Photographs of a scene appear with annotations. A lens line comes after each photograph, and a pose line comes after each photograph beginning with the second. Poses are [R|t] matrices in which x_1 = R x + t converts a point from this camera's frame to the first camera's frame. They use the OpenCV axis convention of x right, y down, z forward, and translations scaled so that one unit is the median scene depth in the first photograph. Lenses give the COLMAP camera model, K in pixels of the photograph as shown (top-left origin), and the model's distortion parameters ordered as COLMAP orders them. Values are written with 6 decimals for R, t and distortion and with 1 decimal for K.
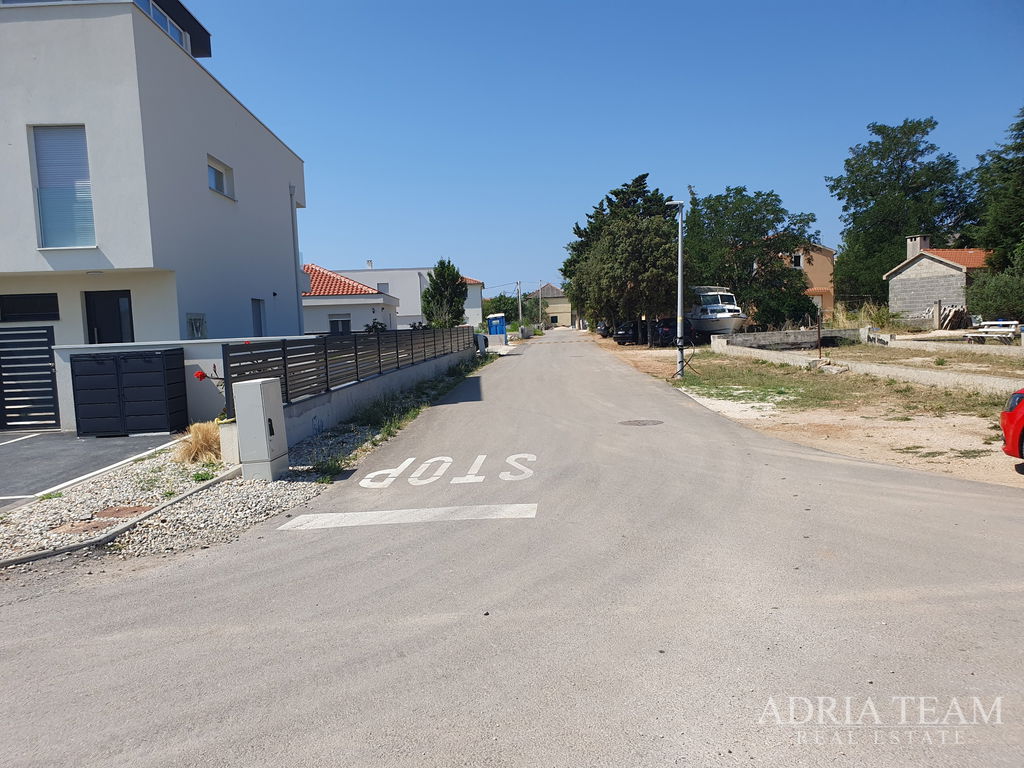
lens RADIAL K [[759.2, 0, 512.0], [0, 759.2, 384.0], [0, 0, 1]] dist [-0.000151, -0.005702]
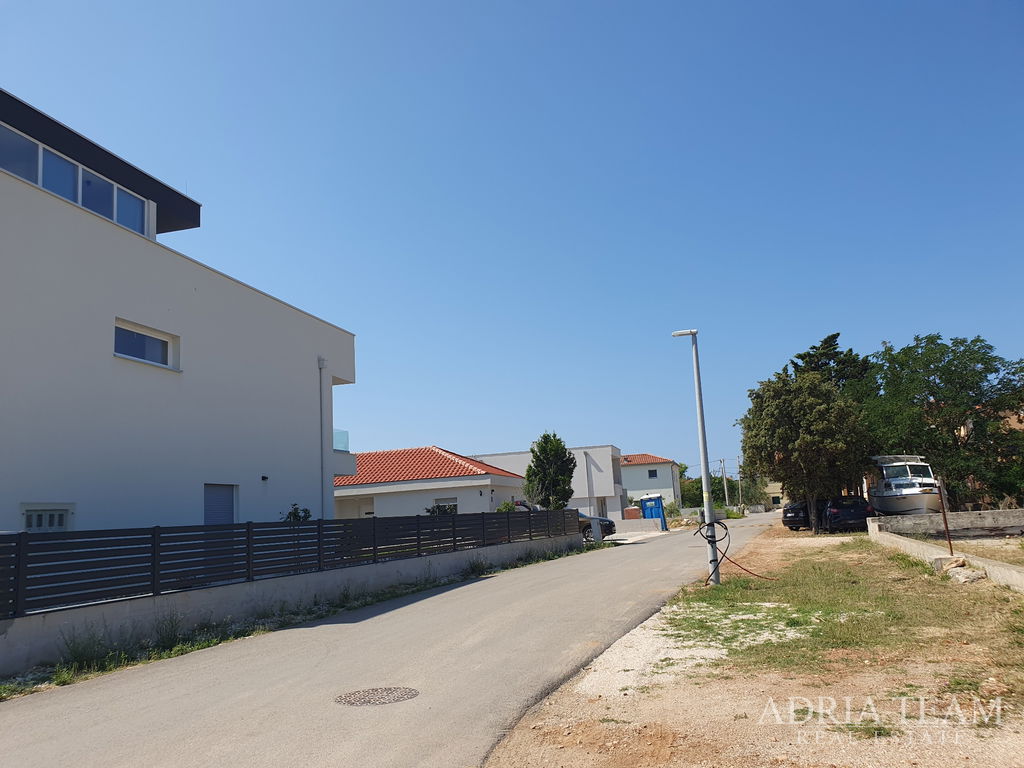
lens RADIAL K [[759.2, 0, 512.0], [0, 759.2, 384.0], [0, 0, 1]] dist [-0.000151, -0.005702]
pose [[0.955622, -0.058455, -0.288738, 0.112679], [-0.011796, 0.971737, -0.235771, -0.008799], [0.294360, 0.228714, 0.927924, 0.128964]]
